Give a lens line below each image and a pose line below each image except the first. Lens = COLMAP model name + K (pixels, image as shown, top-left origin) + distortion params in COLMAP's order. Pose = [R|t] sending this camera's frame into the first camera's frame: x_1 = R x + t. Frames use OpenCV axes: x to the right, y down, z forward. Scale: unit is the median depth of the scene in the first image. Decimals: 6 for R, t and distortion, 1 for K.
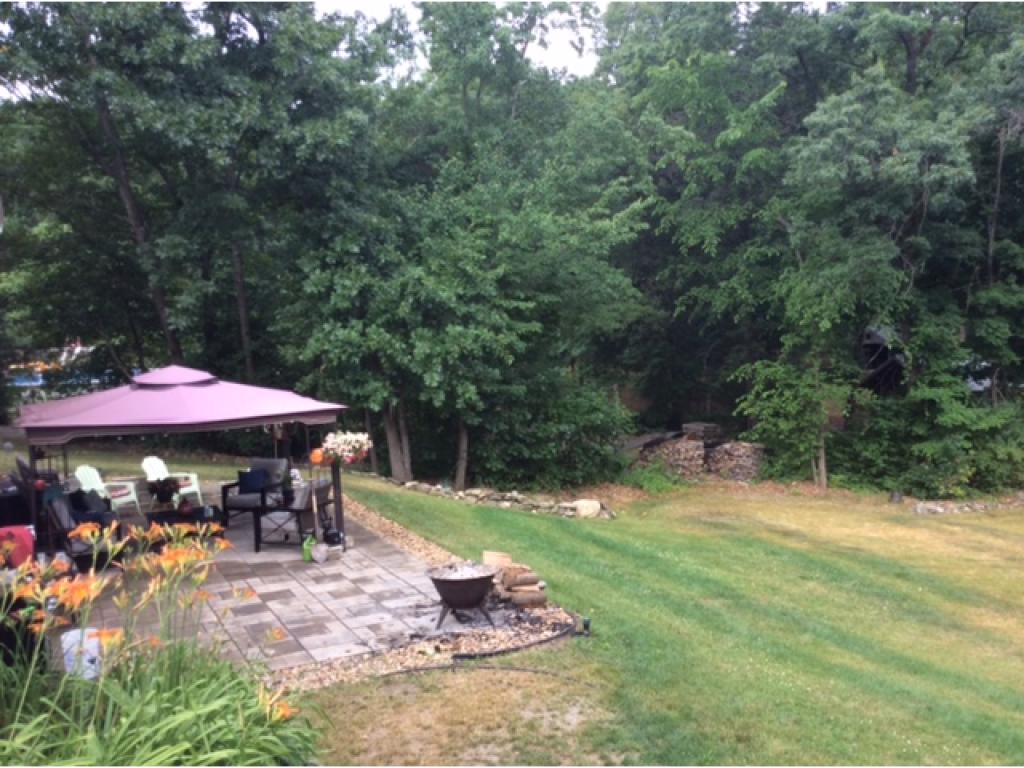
lens RADIAL K [[928.8, 0, 518.3], [0, 928.8, 379.9], [0, 0, 1]] dist [0.130646, -0.275721]
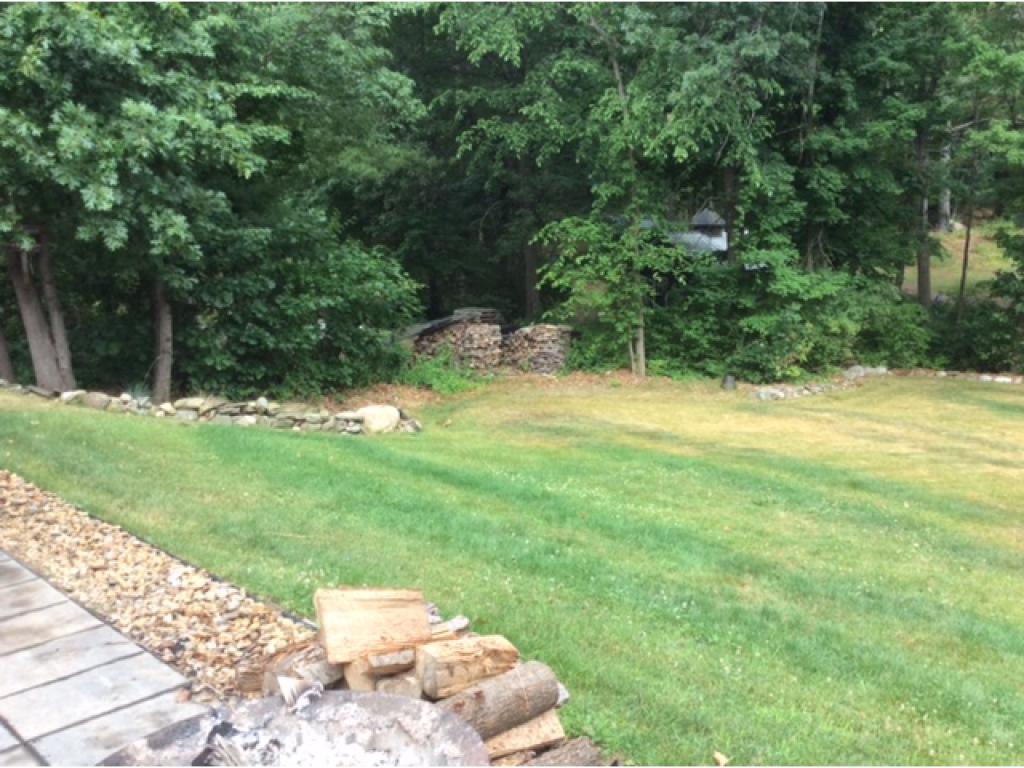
lens RADIAL K [[928.8, 0, 518.3], [0, 928.8, 379.9], [0, 0, 1]] dist [0.130646, -0.275721]
pose [[0.951933, -0.046200, 0.302803, -0.031393], [0.016939, 0.994987, 0.098559, 0.053328], [-0.305839, -0.088692, 0.947943, 0.390936]]
